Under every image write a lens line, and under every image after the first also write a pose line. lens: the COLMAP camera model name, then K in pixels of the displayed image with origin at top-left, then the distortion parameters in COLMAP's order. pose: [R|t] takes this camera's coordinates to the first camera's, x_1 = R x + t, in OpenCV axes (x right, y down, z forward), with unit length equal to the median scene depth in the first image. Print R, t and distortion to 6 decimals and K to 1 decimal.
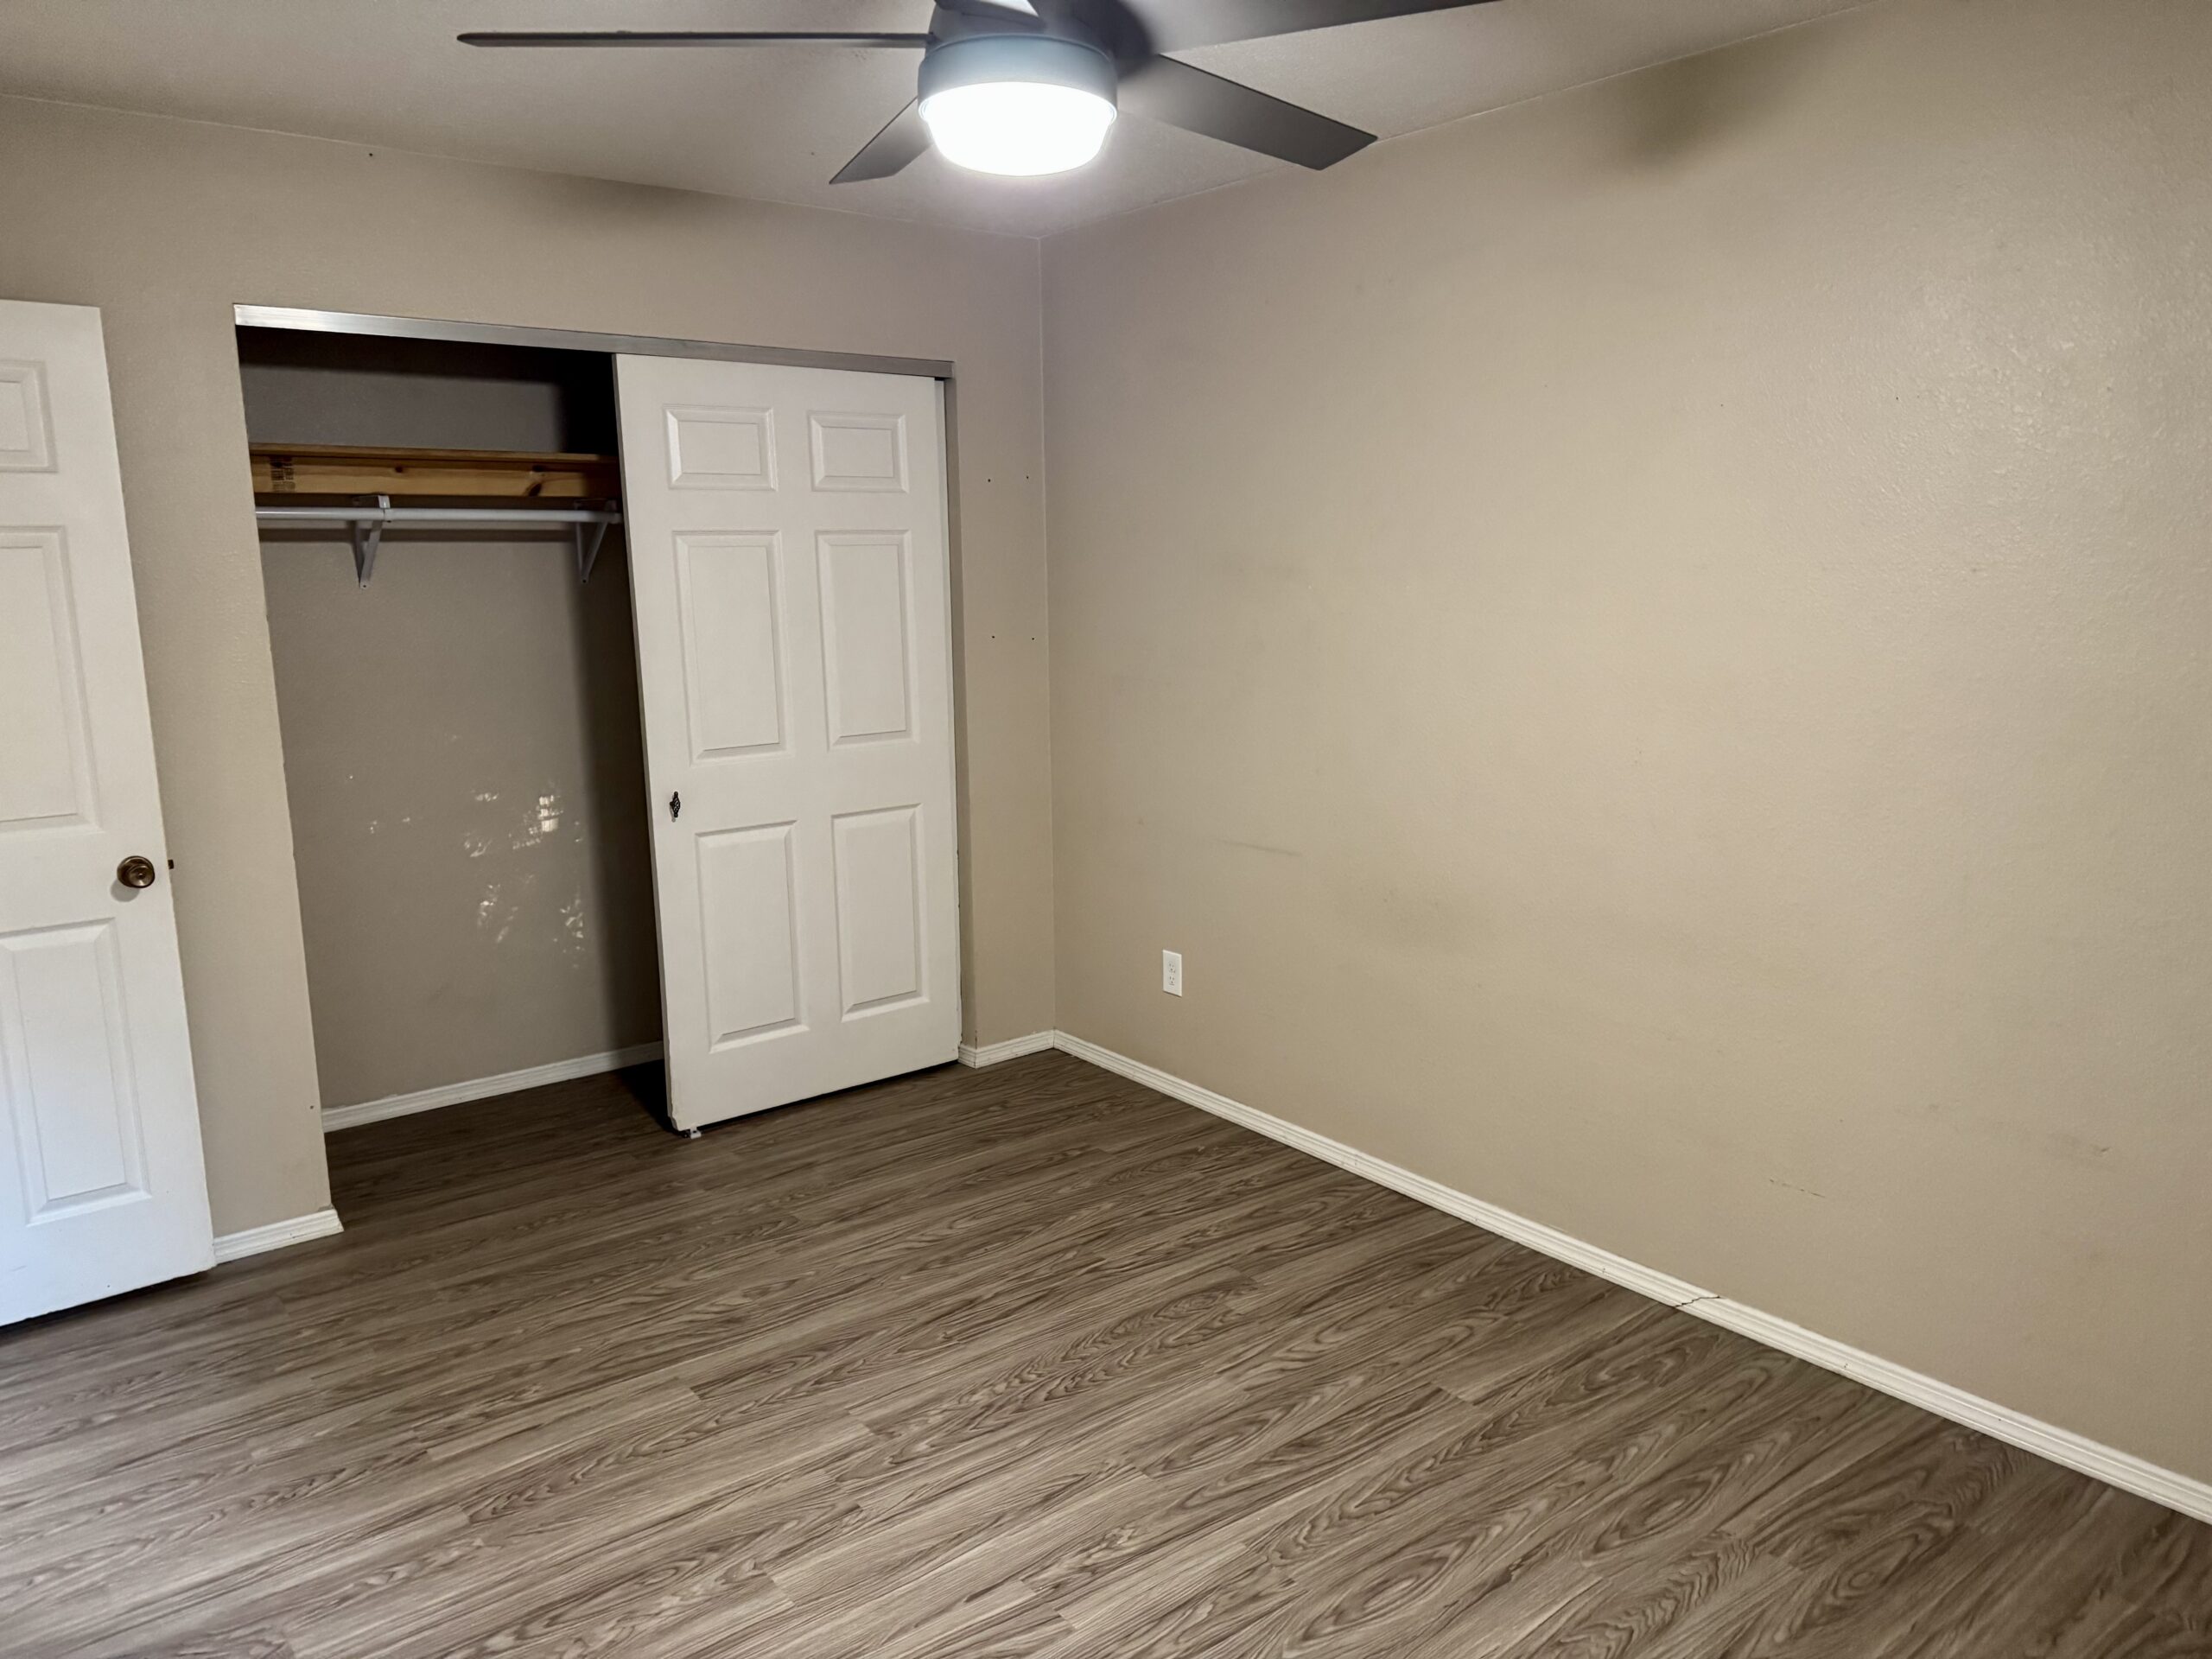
lens RADIAL K [[1574.7, 0, 1115.5], [0, 1574.7, 839.4], [0, 0, 1]] dist [0.146922, -0.125413]
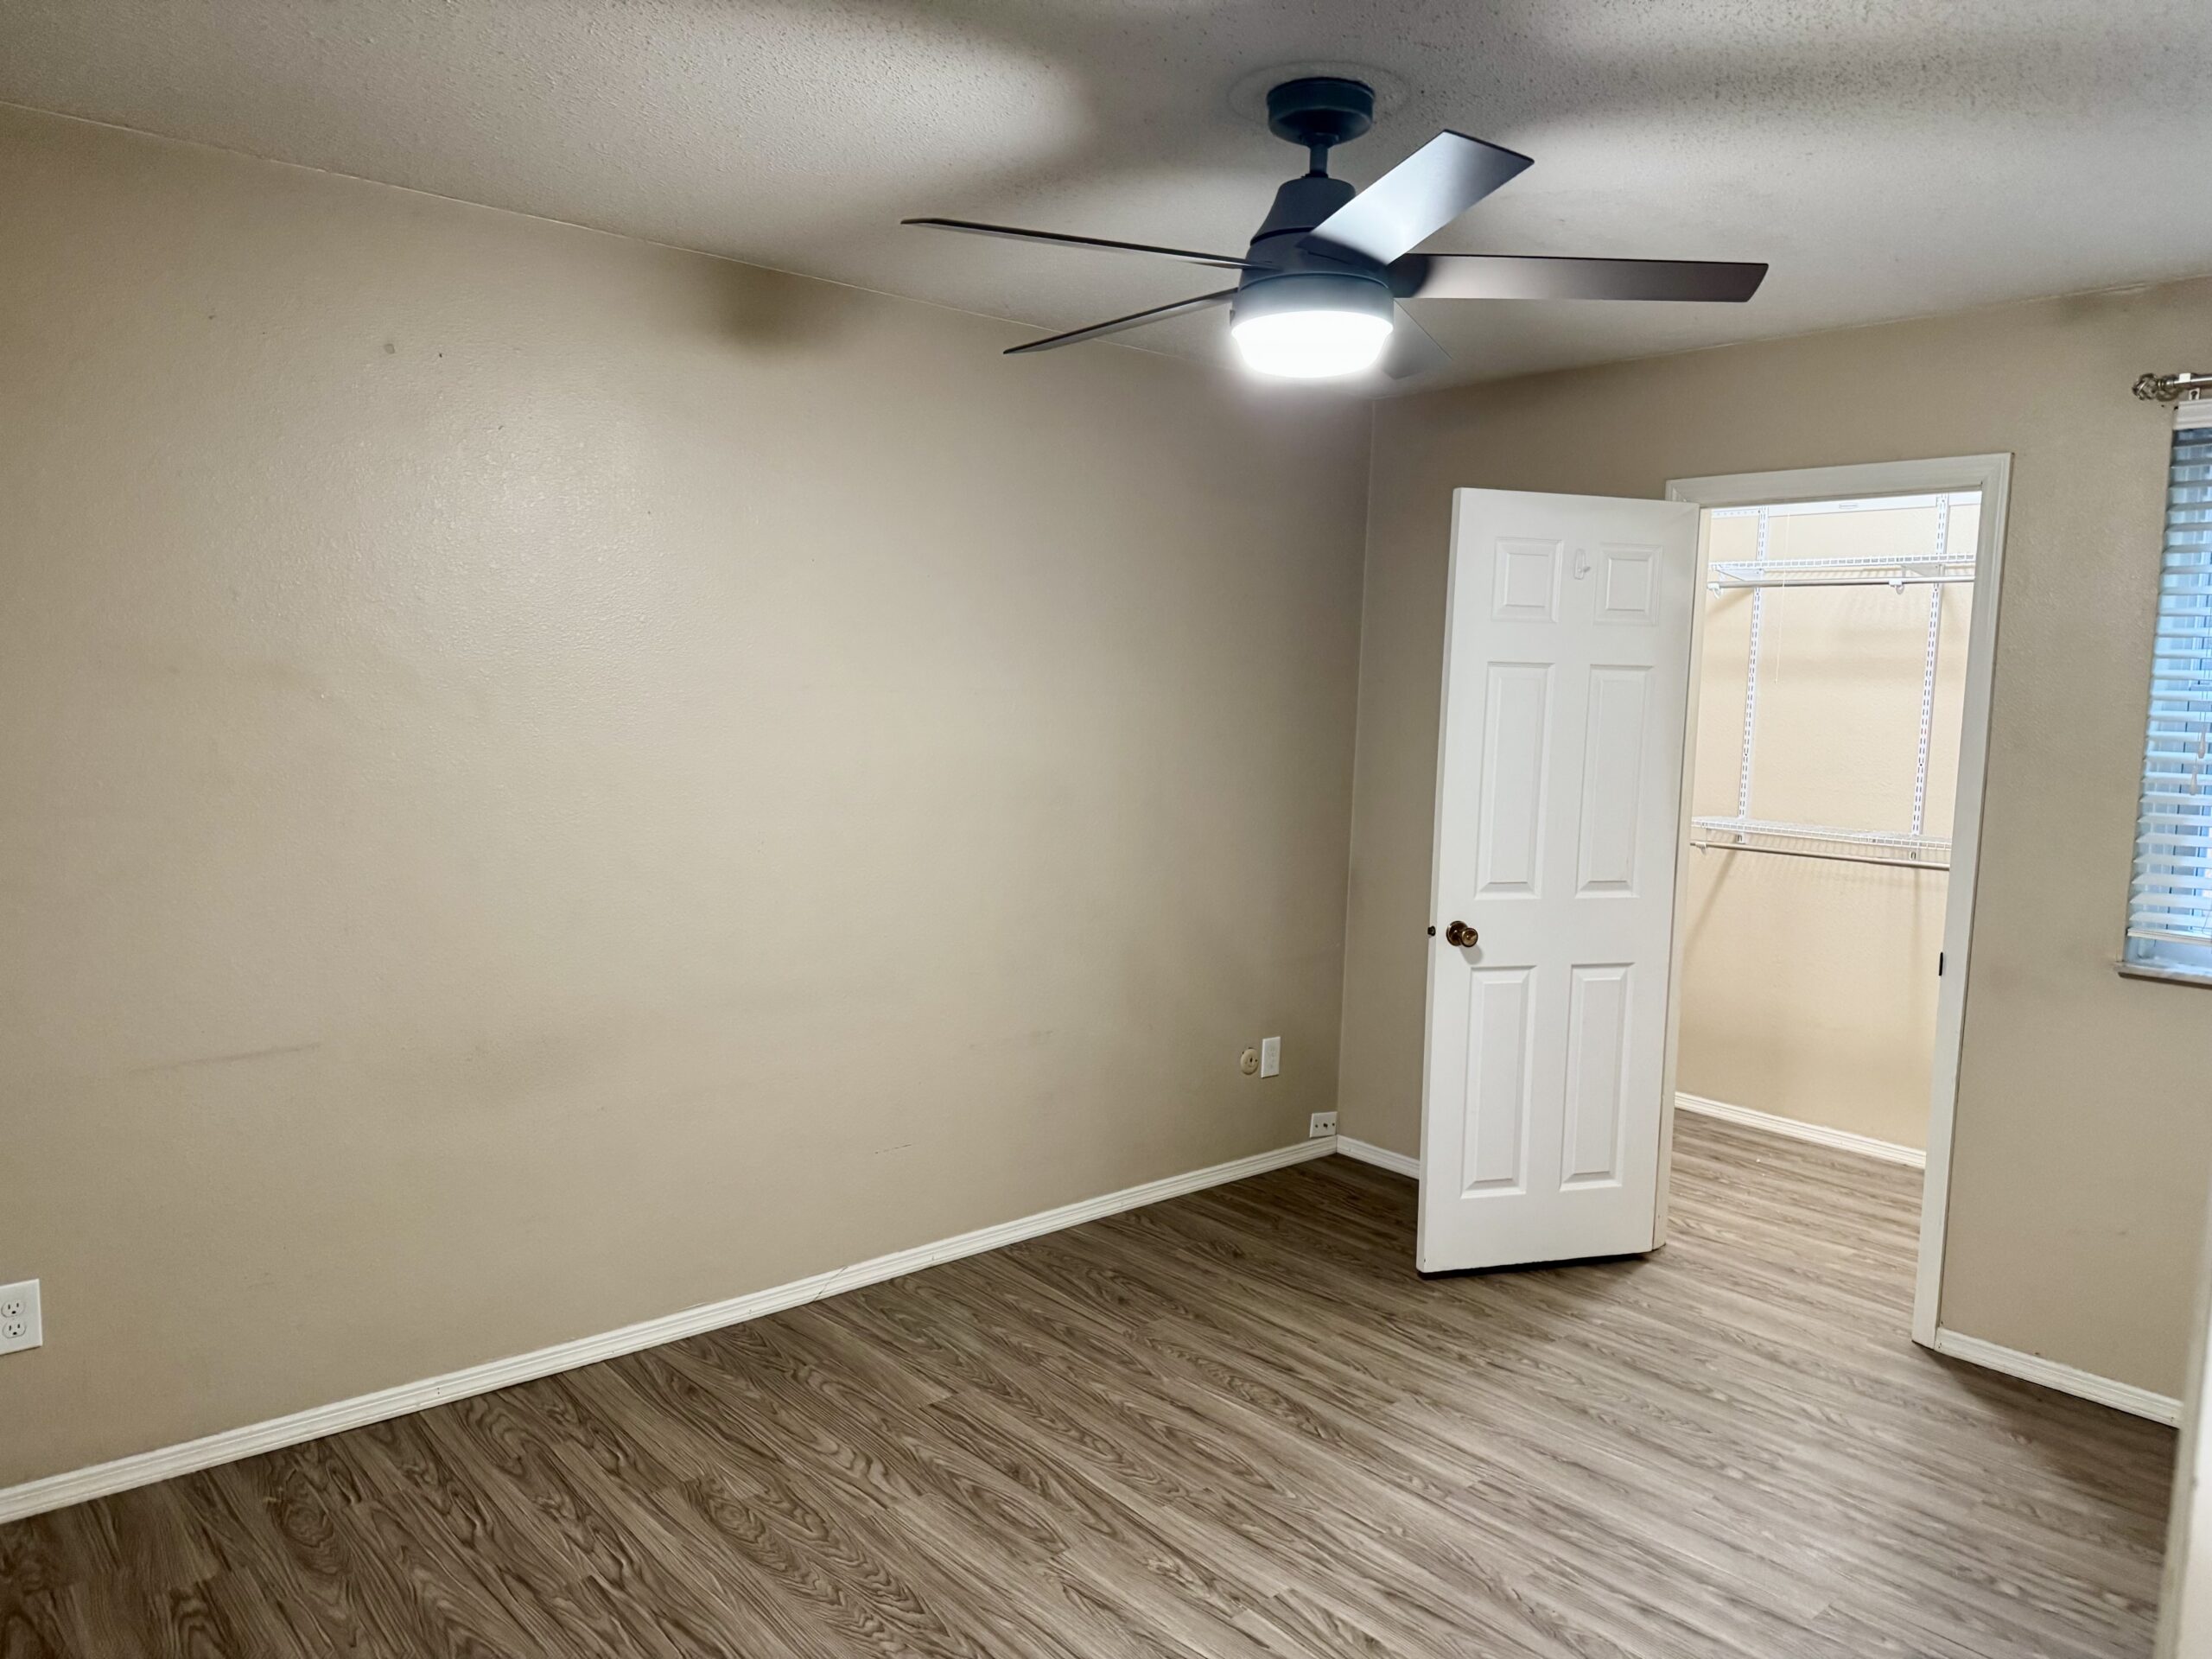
lens RADIAL K [[1574.7, 0, 1115.5], [0, 1574.7, 839.4], [0, 0, 1]] dist [0.146922, -0.125413]
pose [[-0.043163, -0.097303, 0.994318, -0.681303], [0.151719, 0.983065, 0.102788, -0.112412], [-0.987481, 0.155294, -0.027669, 0.643795]]
